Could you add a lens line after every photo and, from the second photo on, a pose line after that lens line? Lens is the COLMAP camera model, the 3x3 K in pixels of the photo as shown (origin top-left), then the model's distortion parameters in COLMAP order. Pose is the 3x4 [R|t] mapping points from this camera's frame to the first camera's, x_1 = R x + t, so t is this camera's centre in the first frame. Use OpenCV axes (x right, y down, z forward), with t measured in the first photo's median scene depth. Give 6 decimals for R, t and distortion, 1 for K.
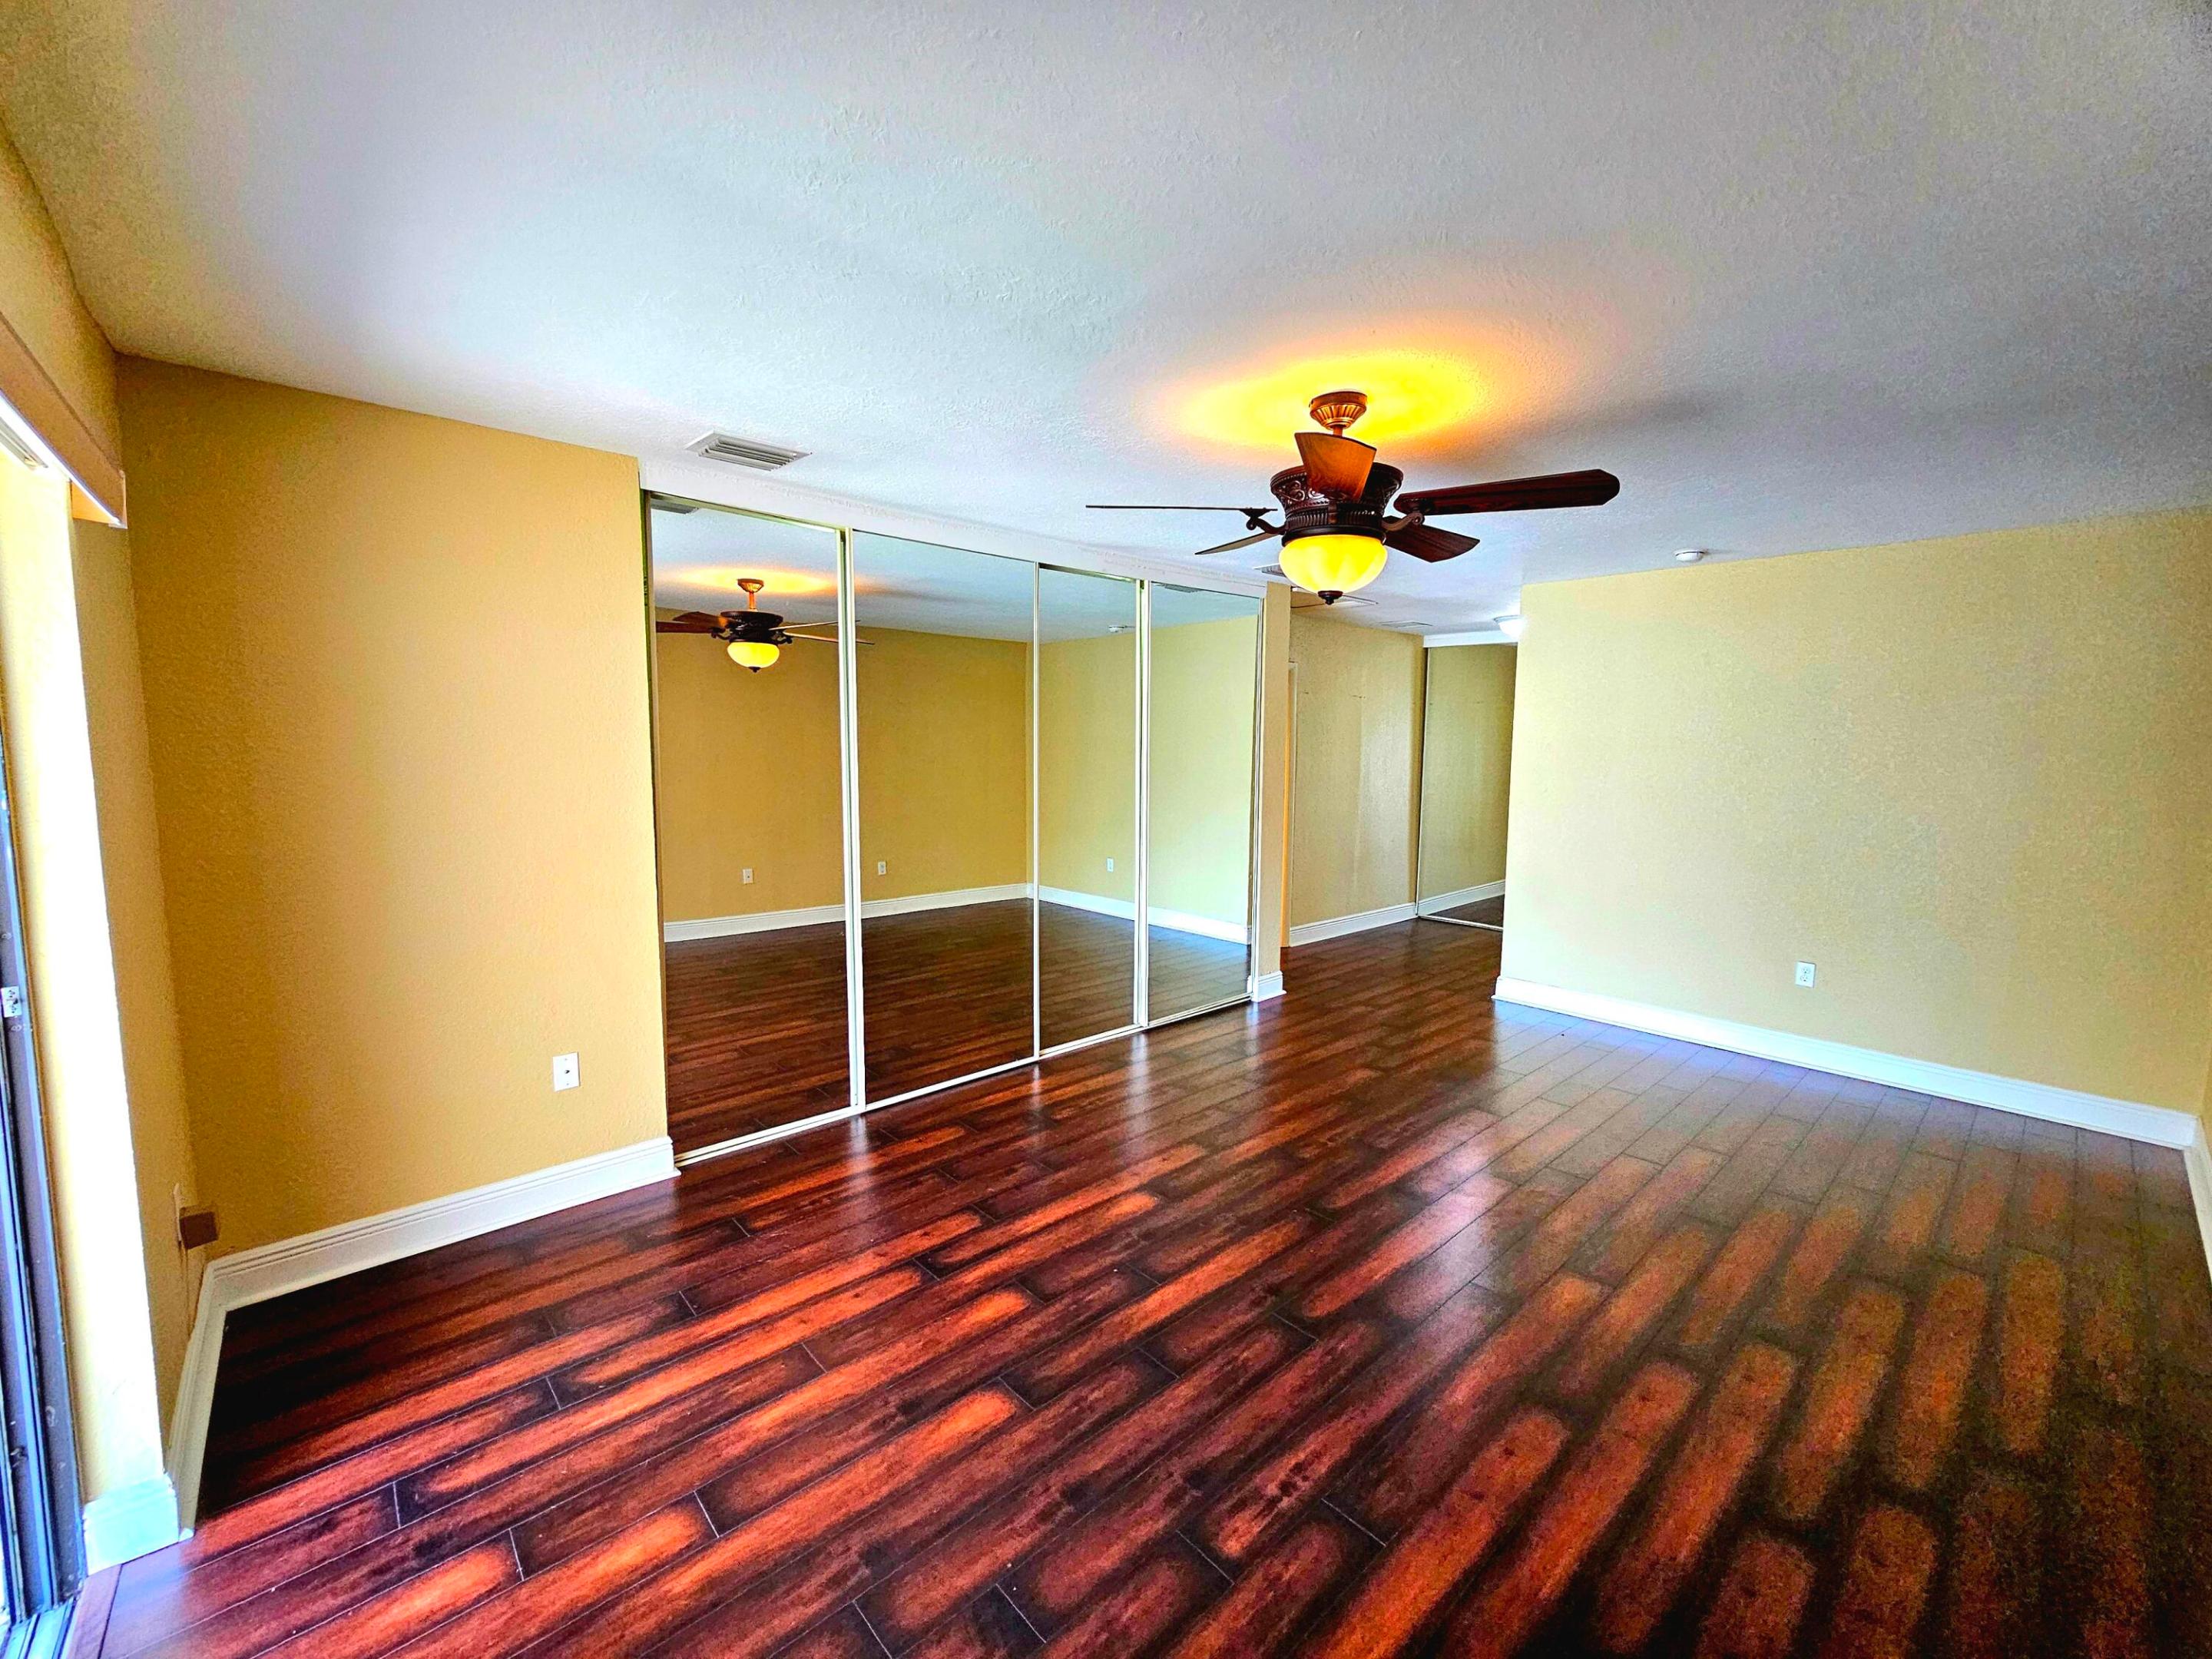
lens RADIAL K [[898.8, 0, 1095.4], [0, 898.8, 830.5], [0, 0, 1]] dist [-0.000045, 0.000261]
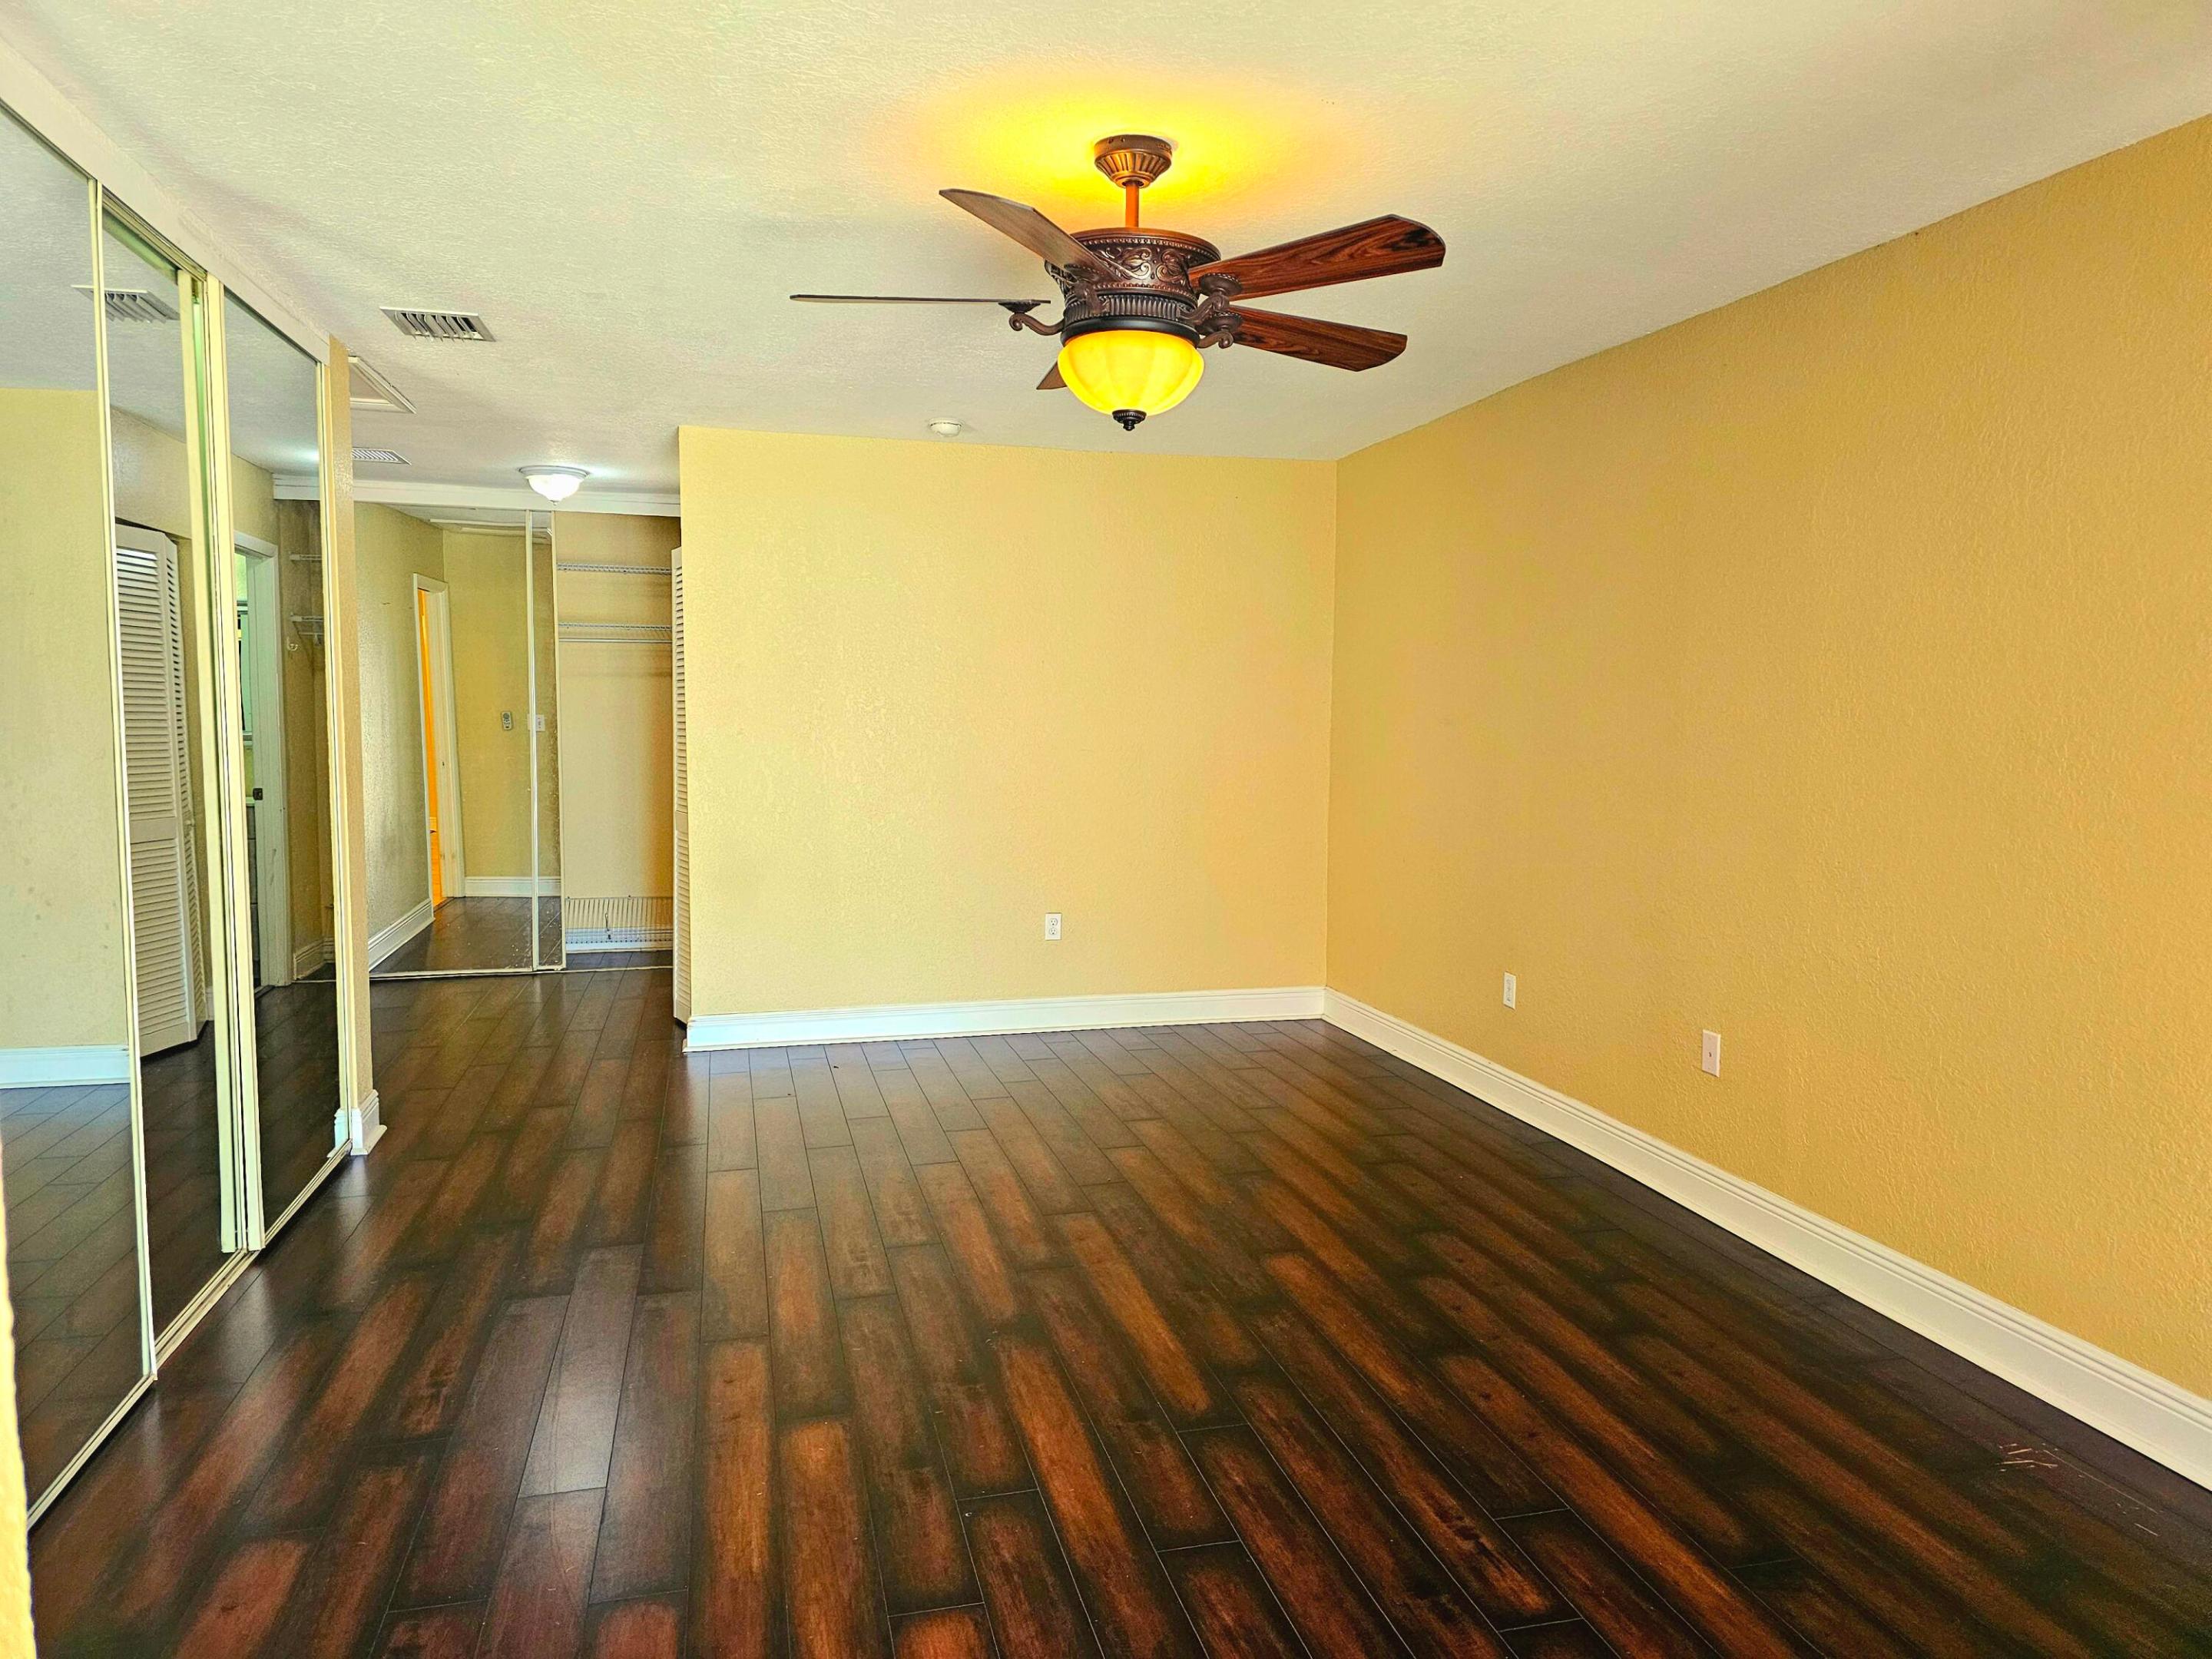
lens RADIAL K [[1476.6, 0, 1099.5], [0, 1476.6, 837.7], [0, 0, 1]] dist [0.080957, -0.067732]
pose [[0.474213, -0.086024, 0.876197, -0.782298], [0.090663, 0.994696, 0.048590, 0.011381], [-0.875730, 0.056396, 0.479497, 0.445846]]
